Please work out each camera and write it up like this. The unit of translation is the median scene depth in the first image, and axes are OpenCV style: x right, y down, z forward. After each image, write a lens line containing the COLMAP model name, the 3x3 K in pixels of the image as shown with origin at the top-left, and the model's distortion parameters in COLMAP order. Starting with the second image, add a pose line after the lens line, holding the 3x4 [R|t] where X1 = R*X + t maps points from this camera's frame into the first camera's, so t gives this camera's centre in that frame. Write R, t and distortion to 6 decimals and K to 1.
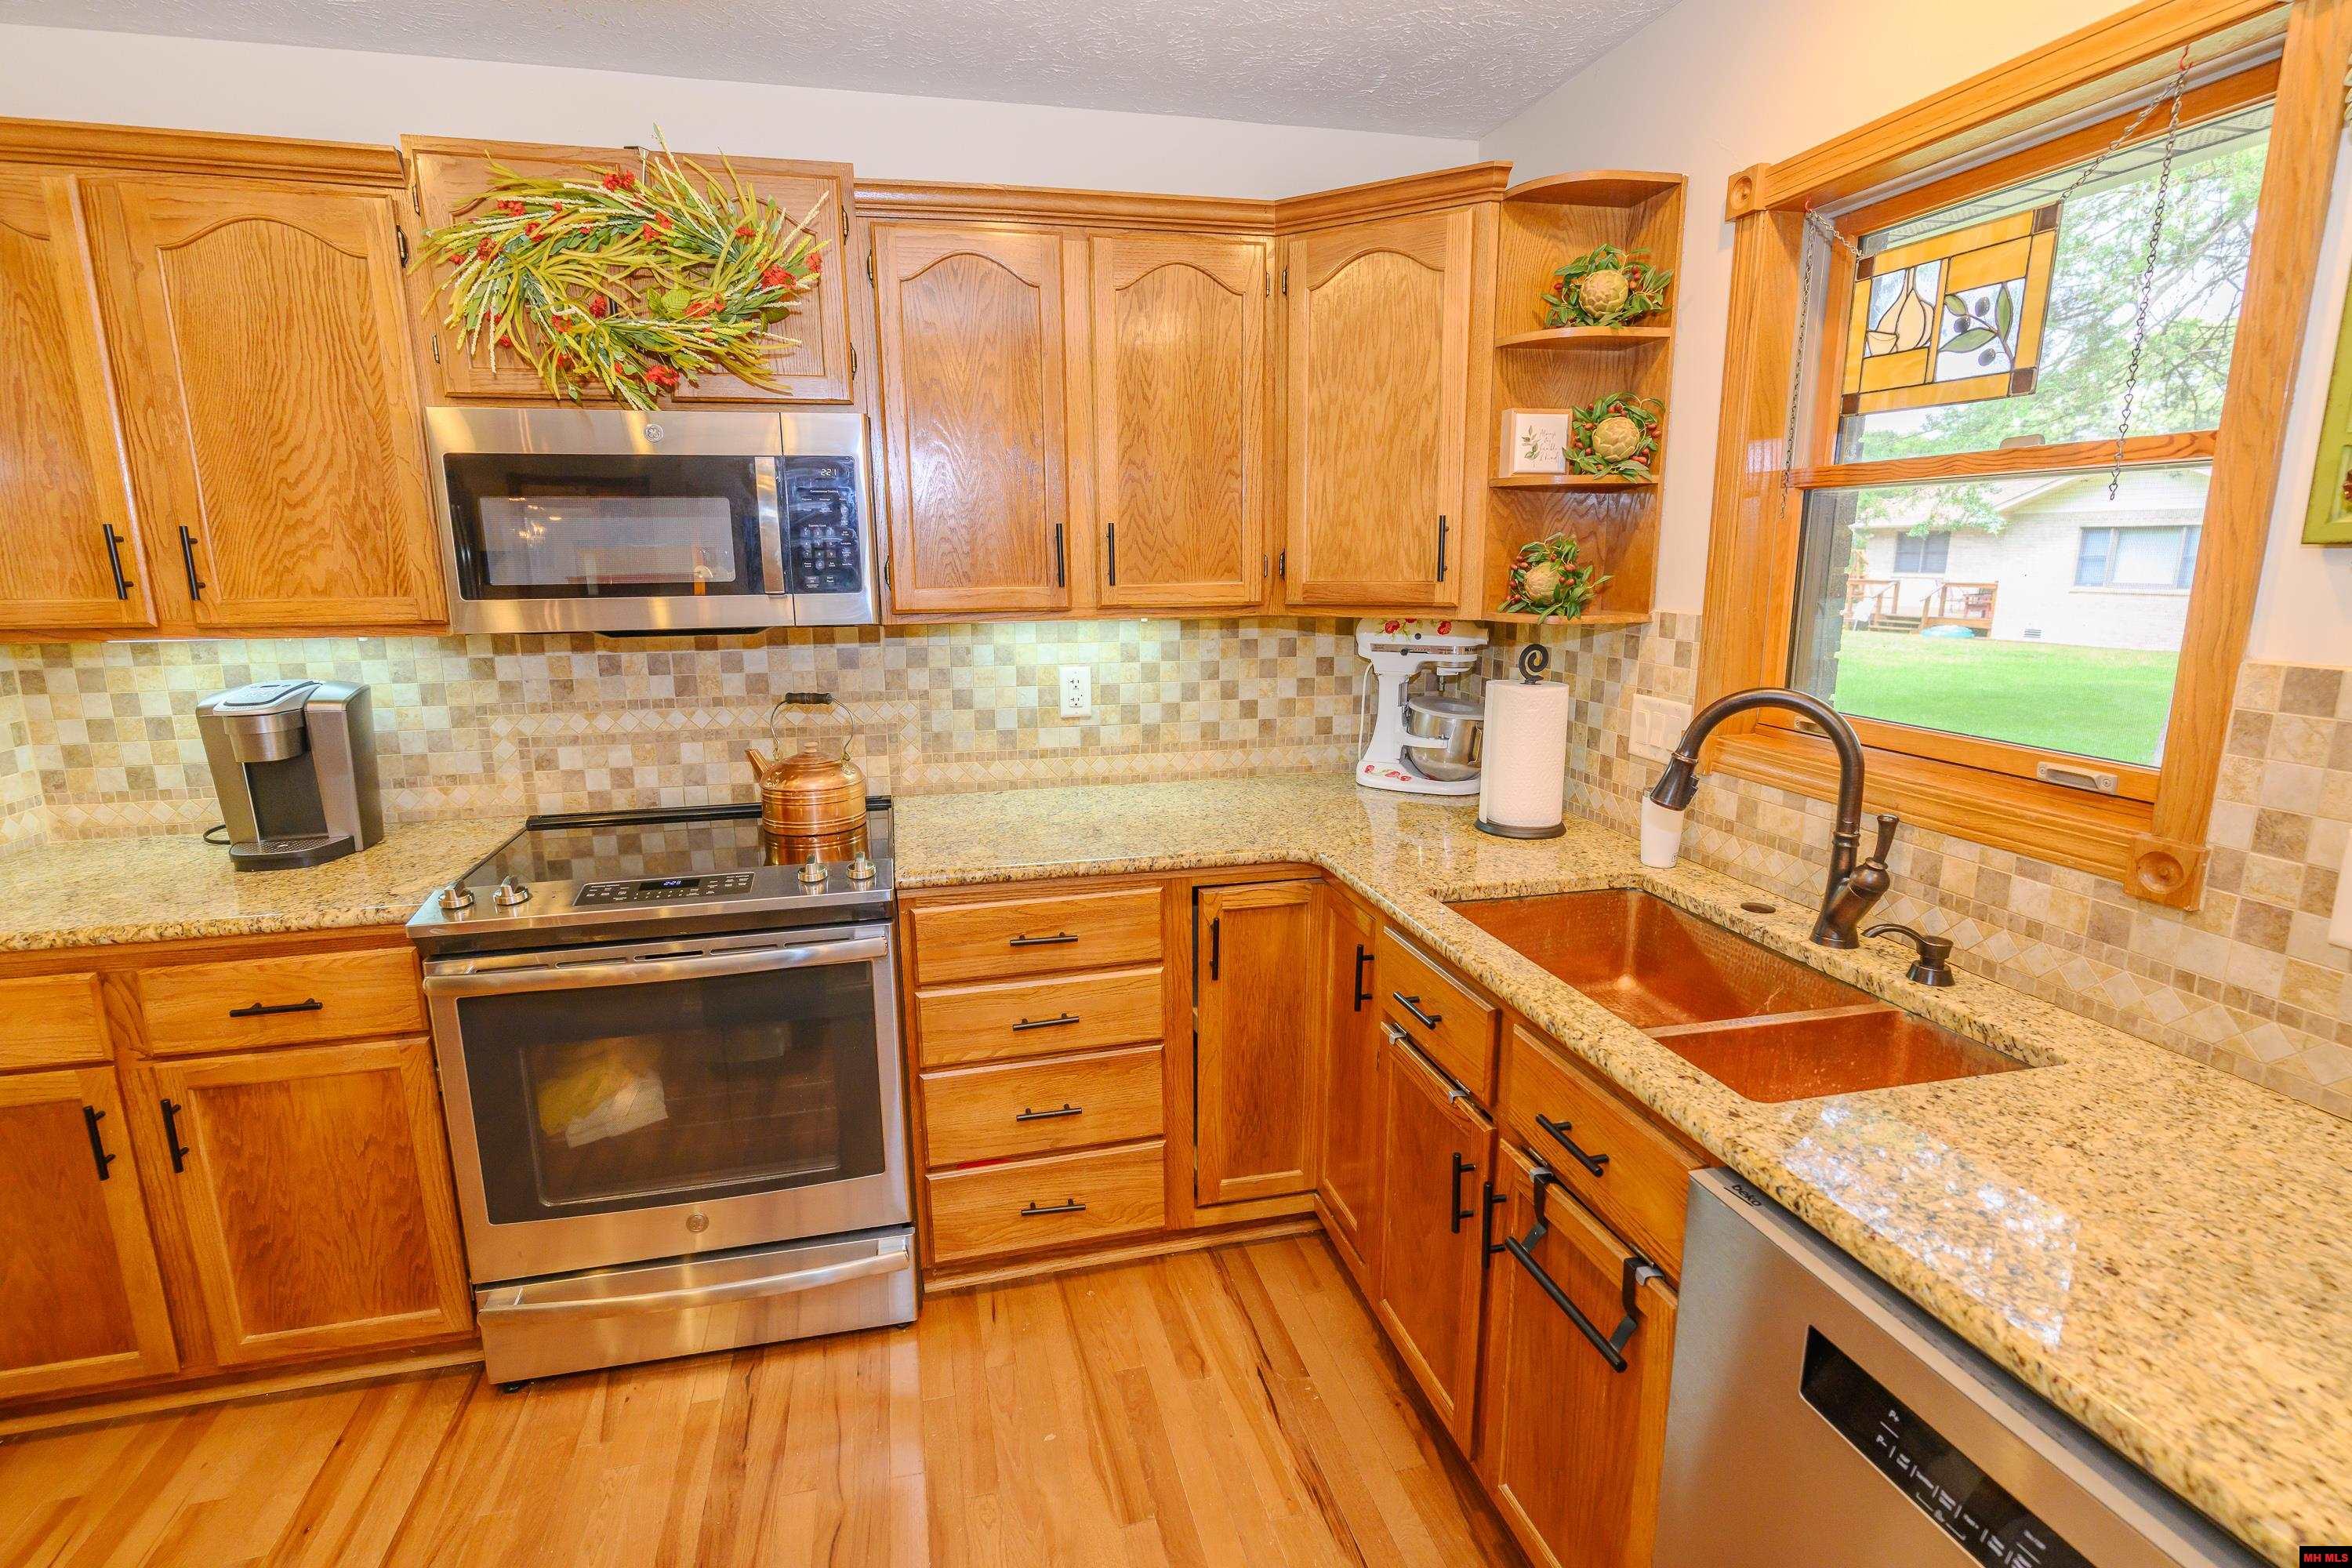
lens RADIAL K [[1116.2, 0, 1156.9], [0, 1116.2, 776.5], [0, 0, 1]] dist [-0.005497, 0.004148]
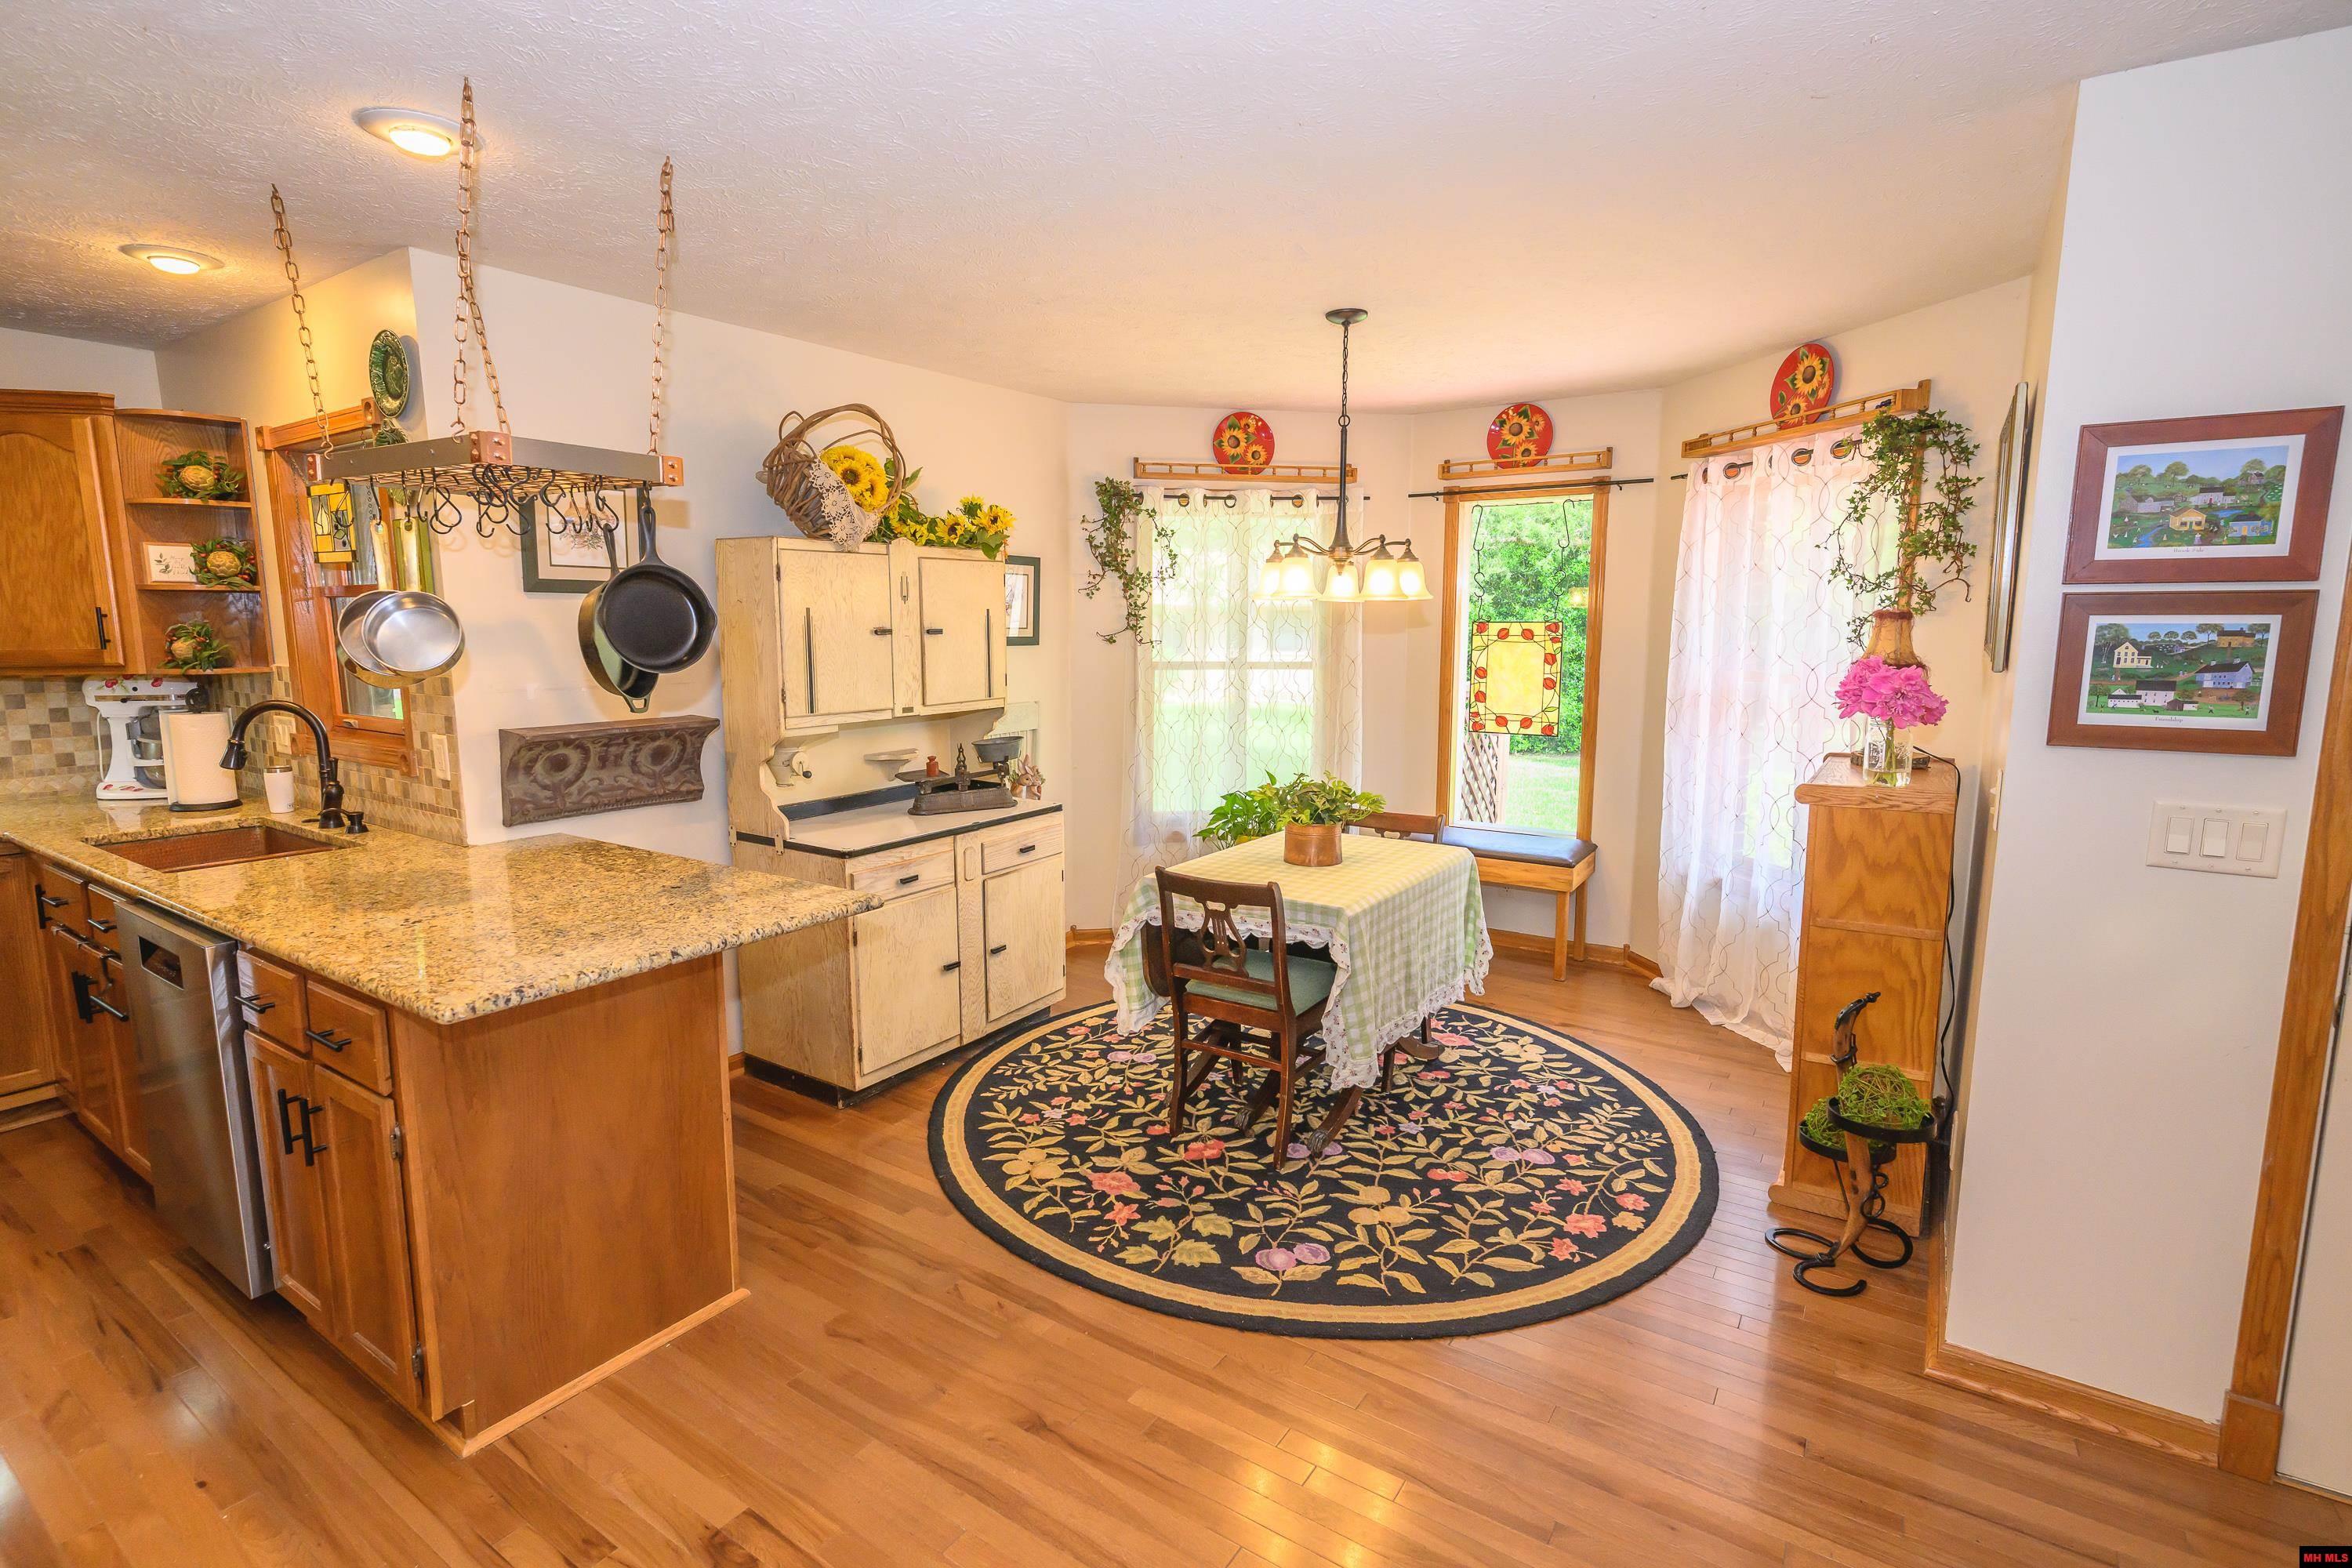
lens RADIAL K [[1116.2, 0, 1156.9], [0, 1116.2, 776.5], [0, 0, 1]] dist [-0.005497, 0.004148]
pose [[0.735455, -0.085904, 0.672106, 0.275535], [0.130249, 0.991355, -0.015817, 0.212710], [-0.664937, 0.099174, 0.740286, -1.087594]]
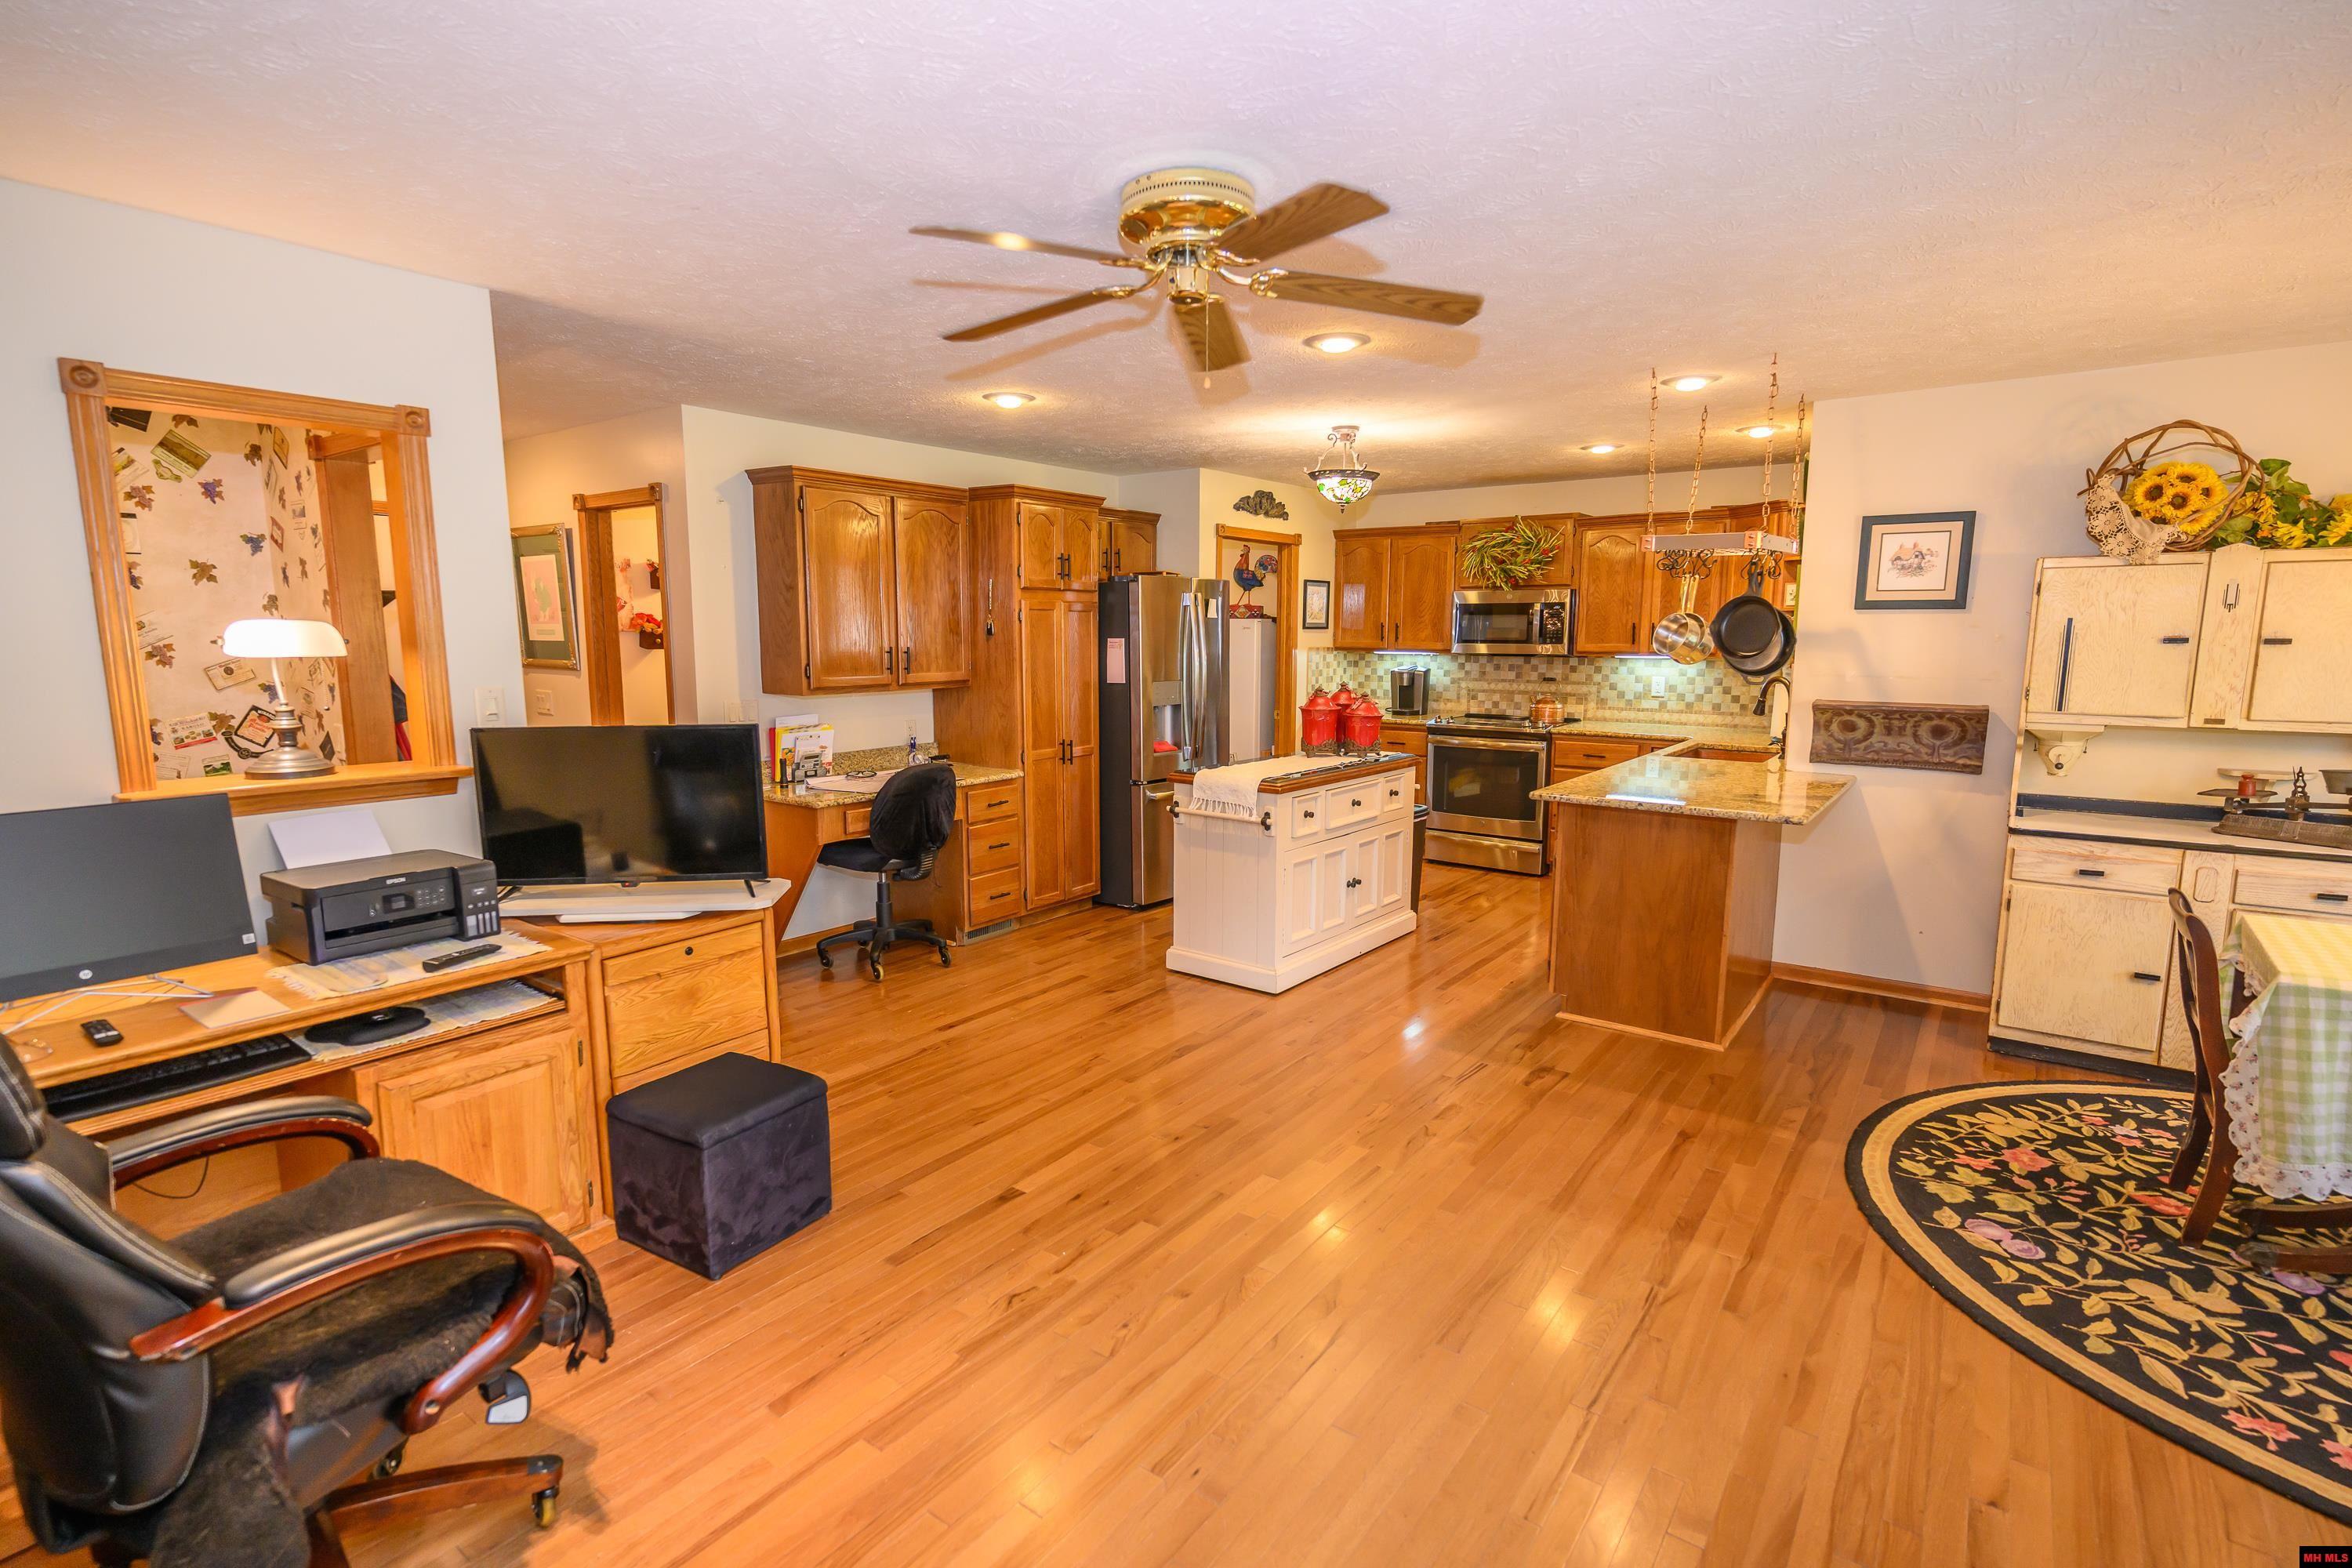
lens RADIAL K [[1115.5, 0, 1167.7], [0, 1115.5, 785.7], [0, 0, 1]] dist [-0.005670, 0.007533]
pose [[0.640186, 0.116886, -0.759275, 1.445472], [-0.161142, 0.986801, 0.016045, 0.355567], [0.751129, 0.112079, 0.650572, -1.828904]]
